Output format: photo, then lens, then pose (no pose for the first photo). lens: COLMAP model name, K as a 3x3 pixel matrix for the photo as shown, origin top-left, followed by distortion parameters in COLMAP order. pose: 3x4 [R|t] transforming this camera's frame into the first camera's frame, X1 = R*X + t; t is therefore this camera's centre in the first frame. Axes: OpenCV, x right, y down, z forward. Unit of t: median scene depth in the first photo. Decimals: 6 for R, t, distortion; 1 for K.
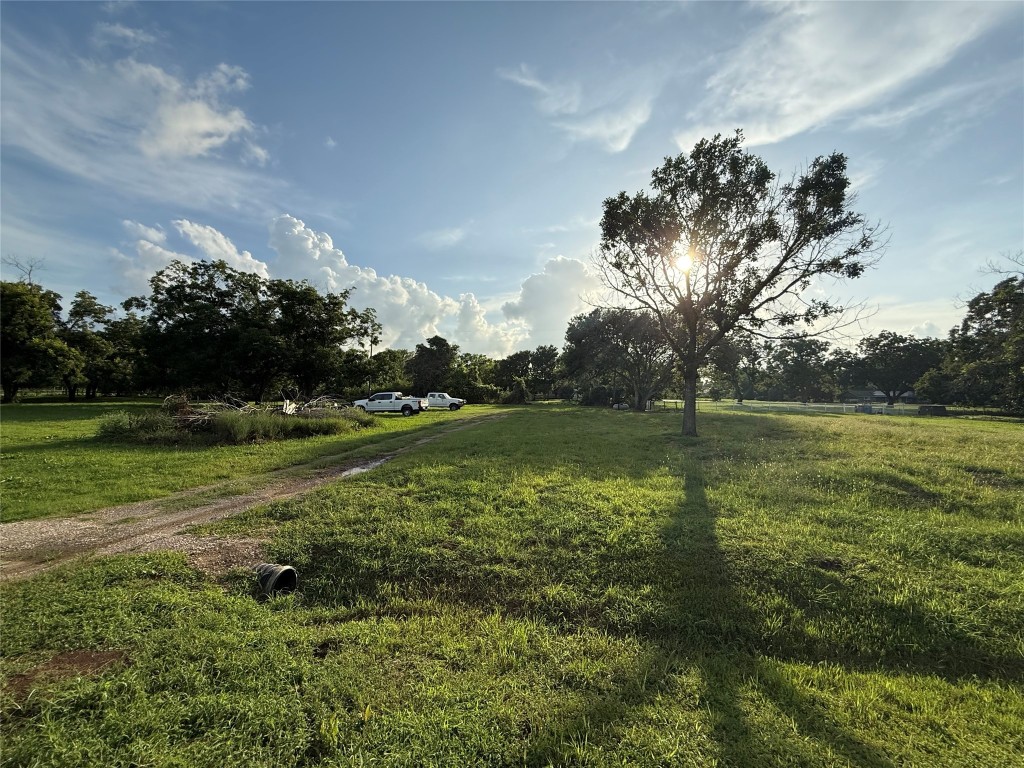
lens RADIAL K [[411.7, 0, 513.4], [0, 411.7, 391.1], [0, 0, 1]] dist [-0.003628, -0.000123]
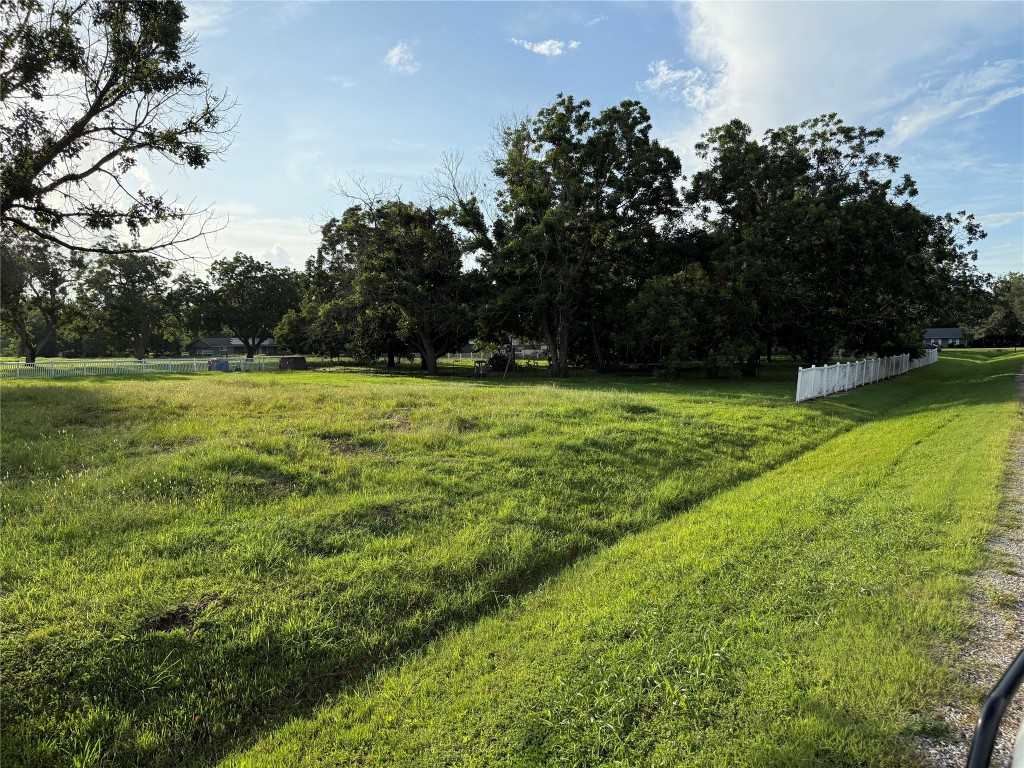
lens RADIAL K [[609.5, 0, 512.0], [0, 609.5, 384.0], [0, 0, 1]] dist [-0.046155, 0.004218]
pose [[0.462175, -0.100906, 0.881029, 0.187282], [-0.008755, 0.992937, 0.118315, -0.051423], [-0.886745, -0.062396, 0.458028, 0.095142]]
